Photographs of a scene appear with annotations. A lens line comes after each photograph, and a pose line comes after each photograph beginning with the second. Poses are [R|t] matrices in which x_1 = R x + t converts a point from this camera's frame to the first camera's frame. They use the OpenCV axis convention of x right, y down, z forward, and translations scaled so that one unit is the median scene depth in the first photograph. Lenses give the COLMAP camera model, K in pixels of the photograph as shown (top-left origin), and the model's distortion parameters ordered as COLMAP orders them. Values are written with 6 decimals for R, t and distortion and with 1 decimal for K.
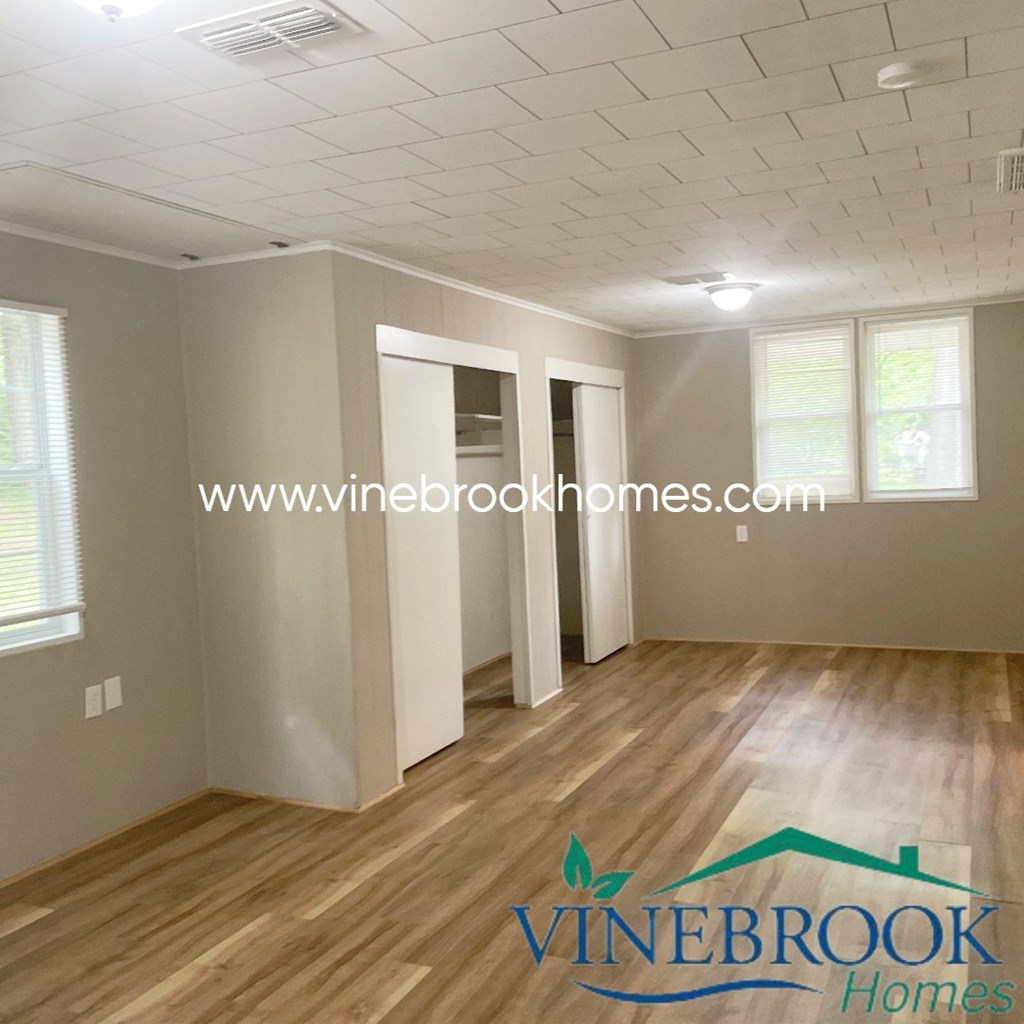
lens RADIAL K [[1031.8, 0, 518.0], [0, 1031.8, 510.8], [0, 0, 1]] dist [0.115848, -0.167274]
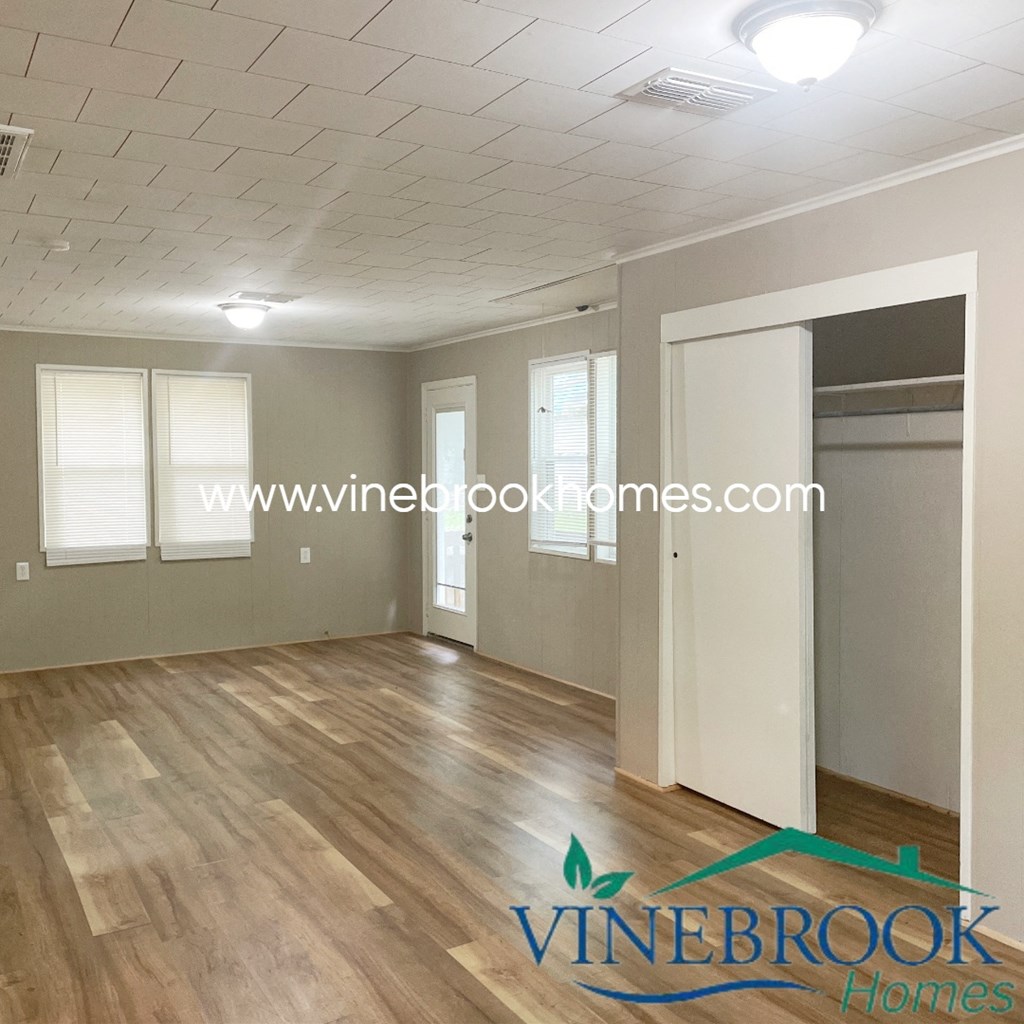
lens RADIAL K [[1031.8, 0, 518.0], [0, 1031.8, 510.8], [0, 0, 1]] dist [0.115848, -0.167274]
pose [[-0.582916, 0.084139, -0.808164, 0.899681], [-0.008912, 0.993902, 0.109905, -0.123970], [0.812483, 0.071268, -0.578612, 1.765268]]
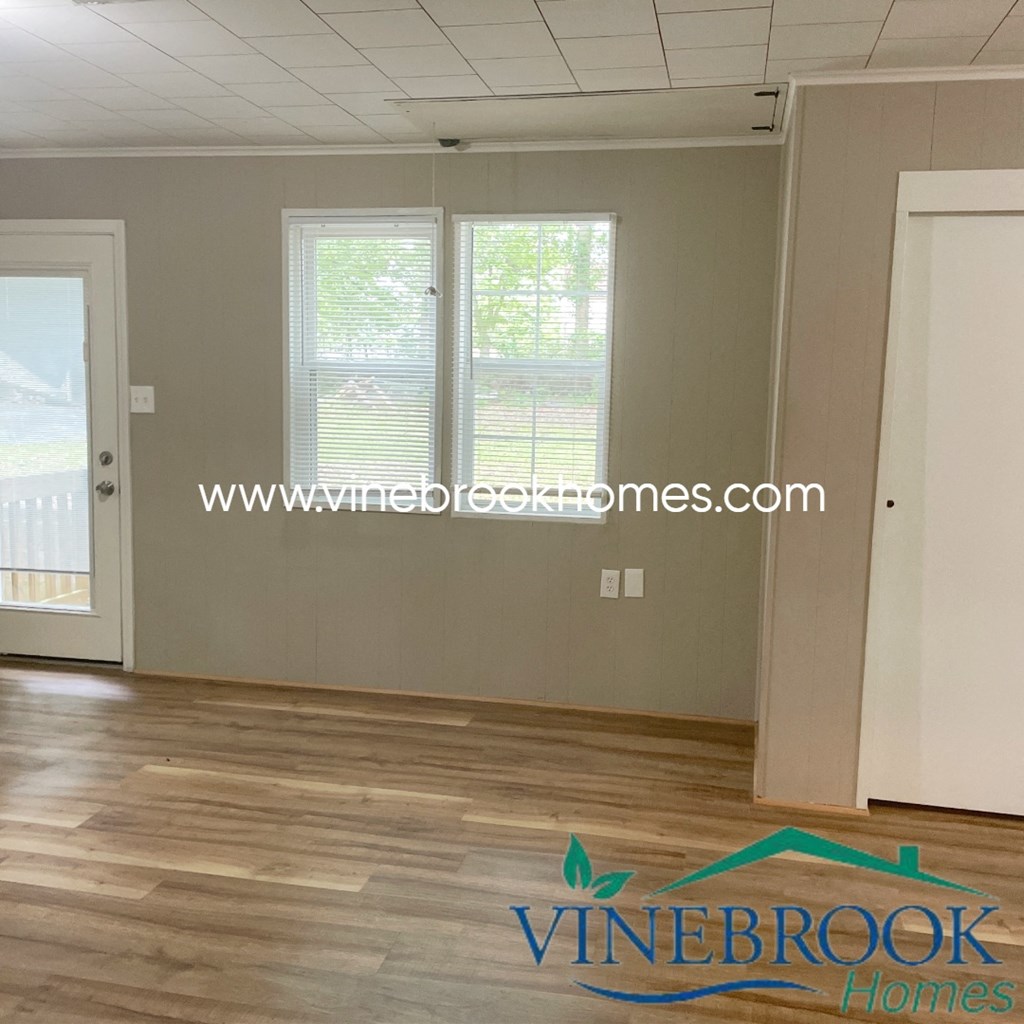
lens RADIAL K [[1031.8, 0, 518.0], [0, 1031.8, 510.8], [0, 0, 1]] dist [0.115848, -0.167274]
pose [[0.206002, 0.161111, -0.965198, 0.640860], [-0.078512, 0.985895, 0.147809, -0.046731], [0.975397, 0.045331, 0.215746, 0.724849]]
